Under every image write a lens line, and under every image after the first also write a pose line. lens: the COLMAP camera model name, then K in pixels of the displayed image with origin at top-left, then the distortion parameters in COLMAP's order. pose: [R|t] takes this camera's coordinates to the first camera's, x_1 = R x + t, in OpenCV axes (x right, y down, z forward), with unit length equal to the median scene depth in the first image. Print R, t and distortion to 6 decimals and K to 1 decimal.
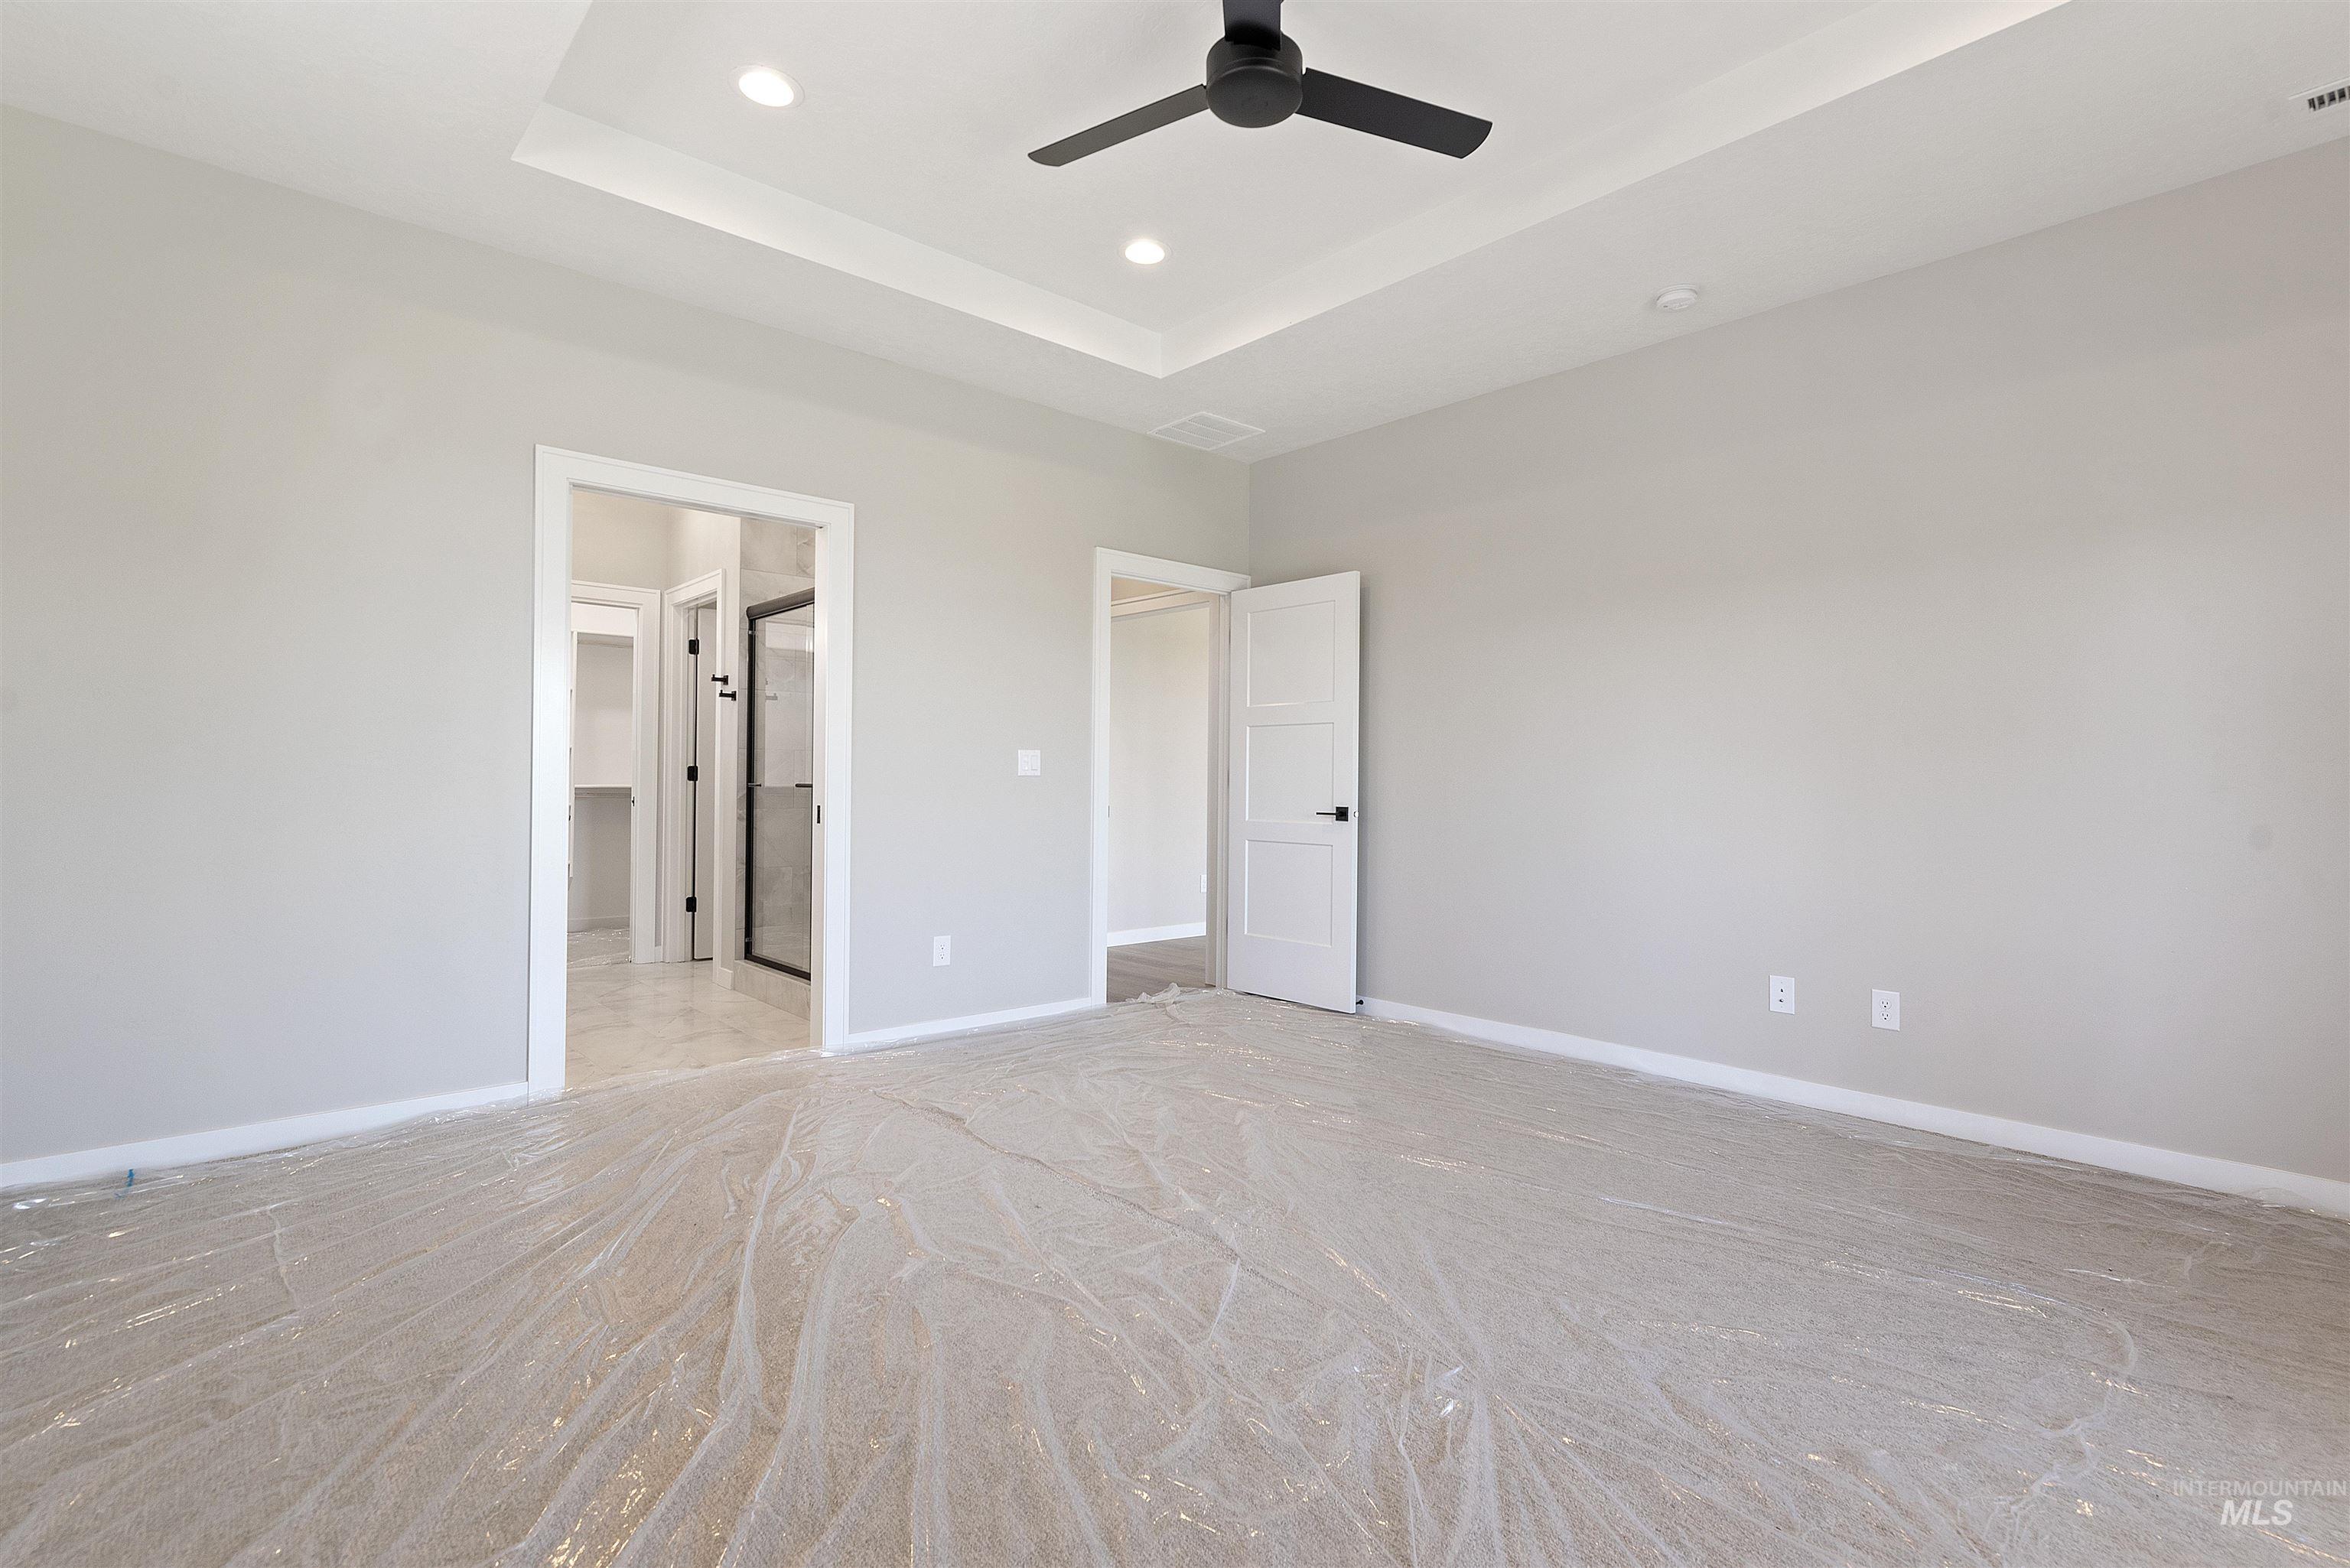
lens RADIAL K [[1109.9, 0, 1181.3], [0, 1109.9, 765.7], [0, 0, 1]] dist [-0.002290, 0.000531]
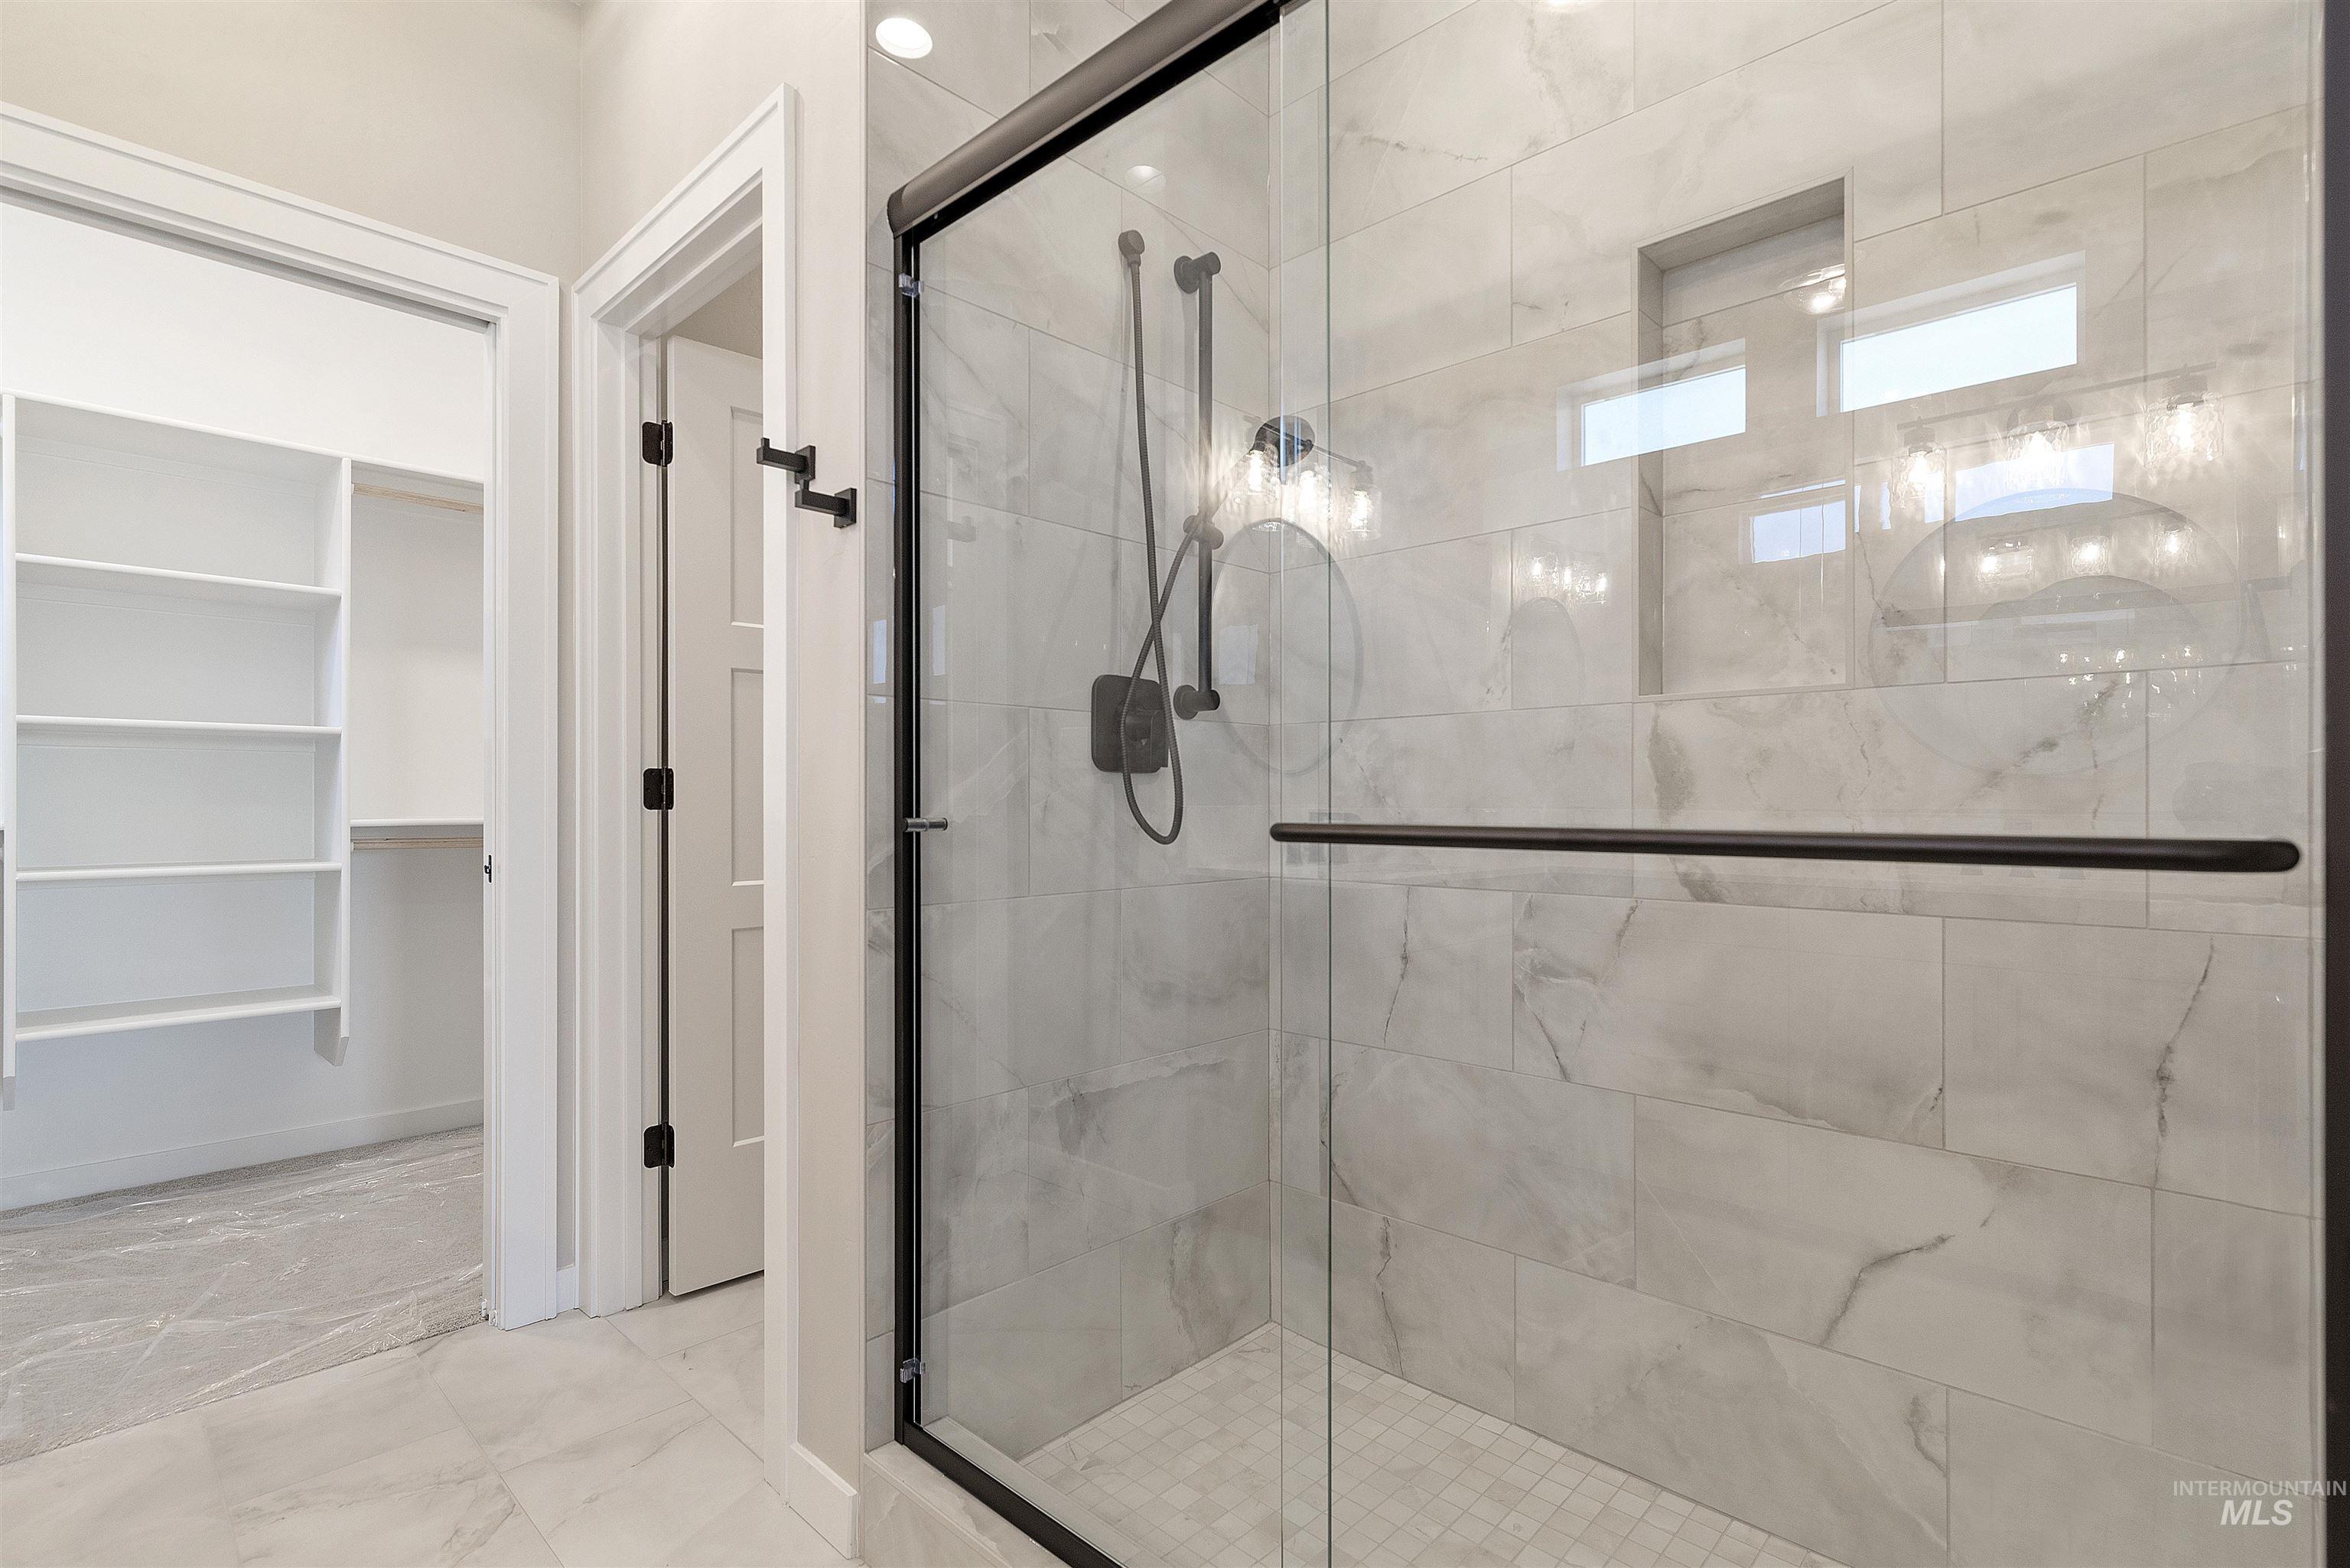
lens RADIAL K [[1109.9, 0, 1179.9], [0, 1109.9, 807.5], [0, 0, 1]] dist [-0.002290, 0.000531]
pose [[0.996376, -0.004877, 0.084914, -0.341710], [0.003412, 0.999843, 0.017390, 0.008274], [-0.084986, -0.017038, 0.996236, 0.708058]]
